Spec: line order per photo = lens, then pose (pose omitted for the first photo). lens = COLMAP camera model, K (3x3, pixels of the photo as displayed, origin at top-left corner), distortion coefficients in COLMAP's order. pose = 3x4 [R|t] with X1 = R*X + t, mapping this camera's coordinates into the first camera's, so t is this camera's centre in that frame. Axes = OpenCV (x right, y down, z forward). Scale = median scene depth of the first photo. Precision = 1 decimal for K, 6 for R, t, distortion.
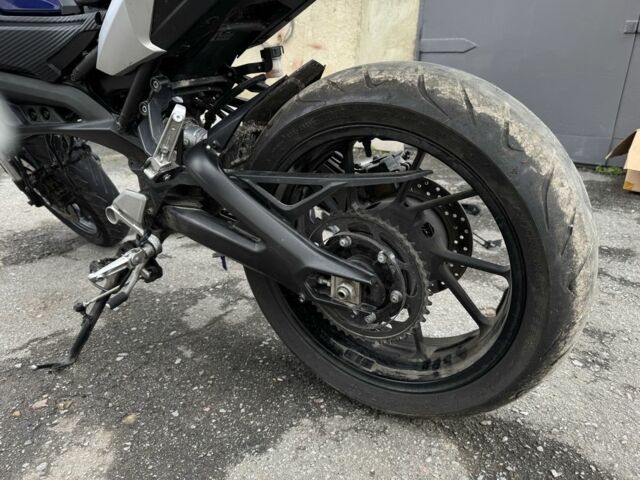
lens RADIAL K [[465.4, 0, 317.4], [0, 465.4, 235.4], [0, 0, 1]] dist [0.028034, -0.050232]
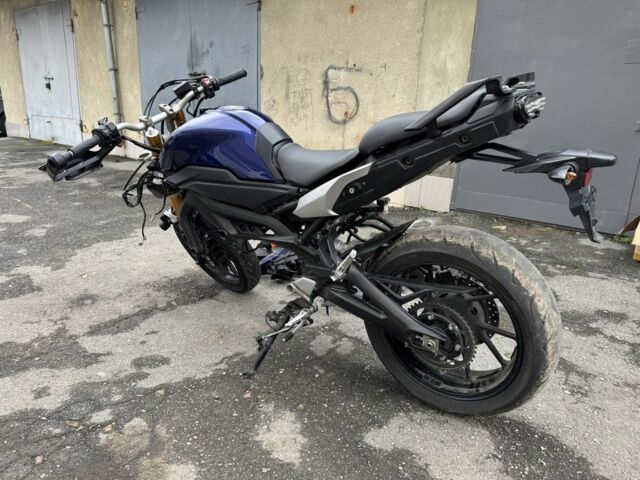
lens RADIAL K [[465.4, 0, 310.9], [0, 465.4, 227.5], [0, 0, 1]] dist [0.028034, -0.050232]
pose [[0.995250, 0.031550, -0.092096, -0.239919], [-0.038114, 0.996790, -0.070406, -0.180614], [0.089579, 0.073581, 0.993258, -0.896157]]
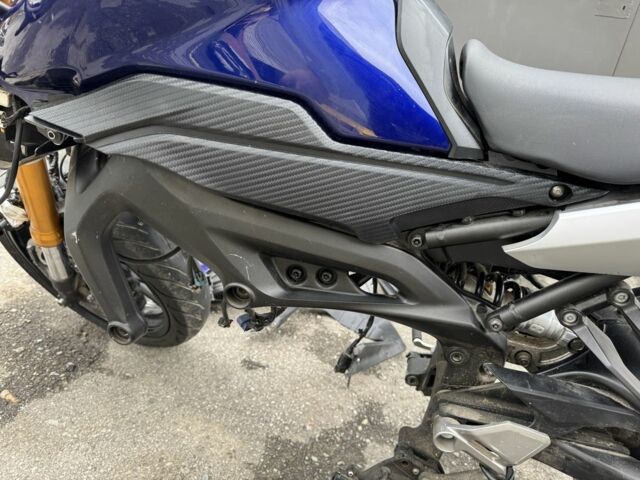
lens RADIAL K [[465.4, 0, 315.4], [0, 465.4, 234.5], [0, 0, 1]] dist [0.028034, -0.050232]
pose [[0.943634, 0.023562, 0.330151, -0.985163], [-0.040978, 0.998106, 0.045891, -0.423210], [-0.328444, -0.056833, 0.942812, 0.507347]]
